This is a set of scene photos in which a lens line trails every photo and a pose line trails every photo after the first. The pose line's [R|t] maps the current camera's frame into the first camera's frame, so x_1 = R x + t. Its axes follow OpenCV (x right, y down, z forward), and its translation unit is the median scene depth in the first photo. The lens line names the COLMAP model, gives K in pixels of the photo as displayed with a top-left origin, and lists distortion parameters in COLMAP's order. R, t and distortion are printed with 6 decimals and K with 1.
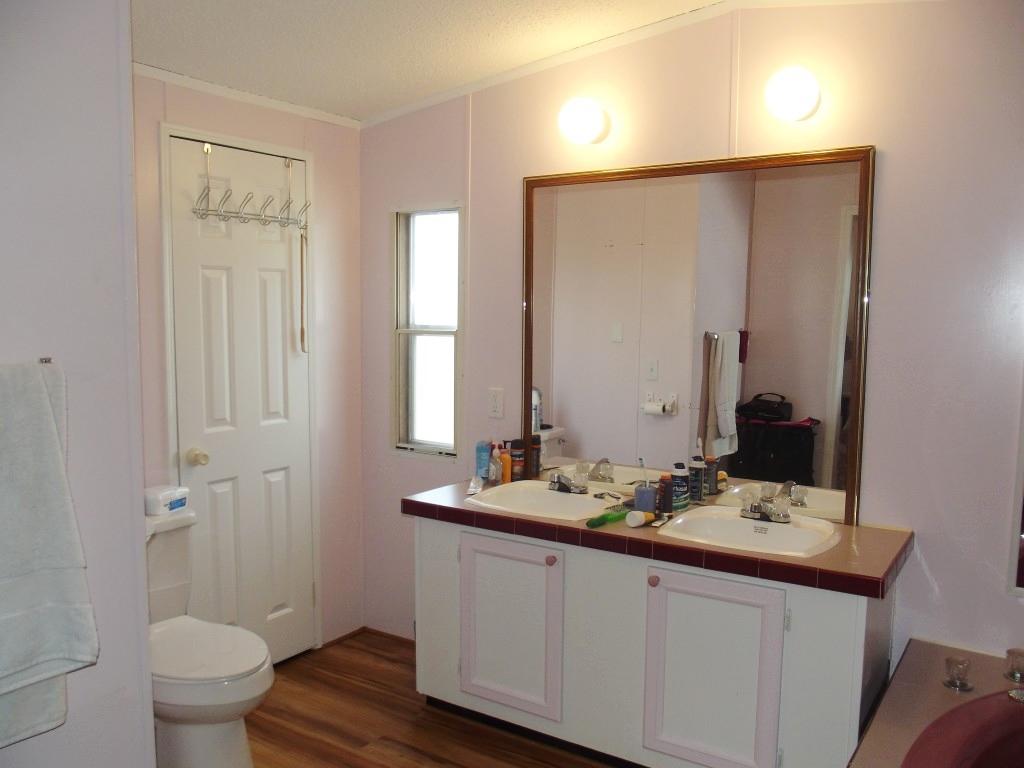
lens RADIAL K [[852.5, 0, 520.1], [0, 852.5, 389.0], [0, 0, 1]] dist [-0.057117, 0.023039]
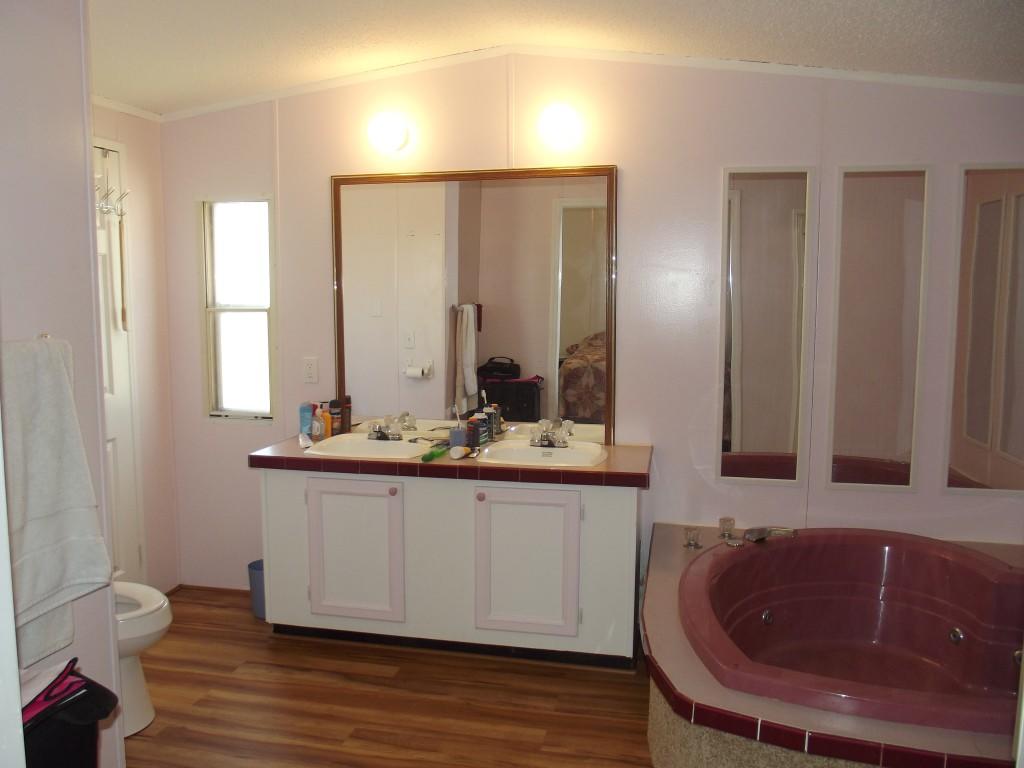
lens RADIAL K [[852.5, 0, 502.1], [0, 852.5, 377.9], [0, 0, 1]] dist [-0.057117, 0.023039]
pose [[0.934180, -0.046809, 0.353719, -0.209830], [0.041416, 0.998882, 0.022806, 0.012679], [-0.354391, -0.006655, 0.935074, -0.183045]]
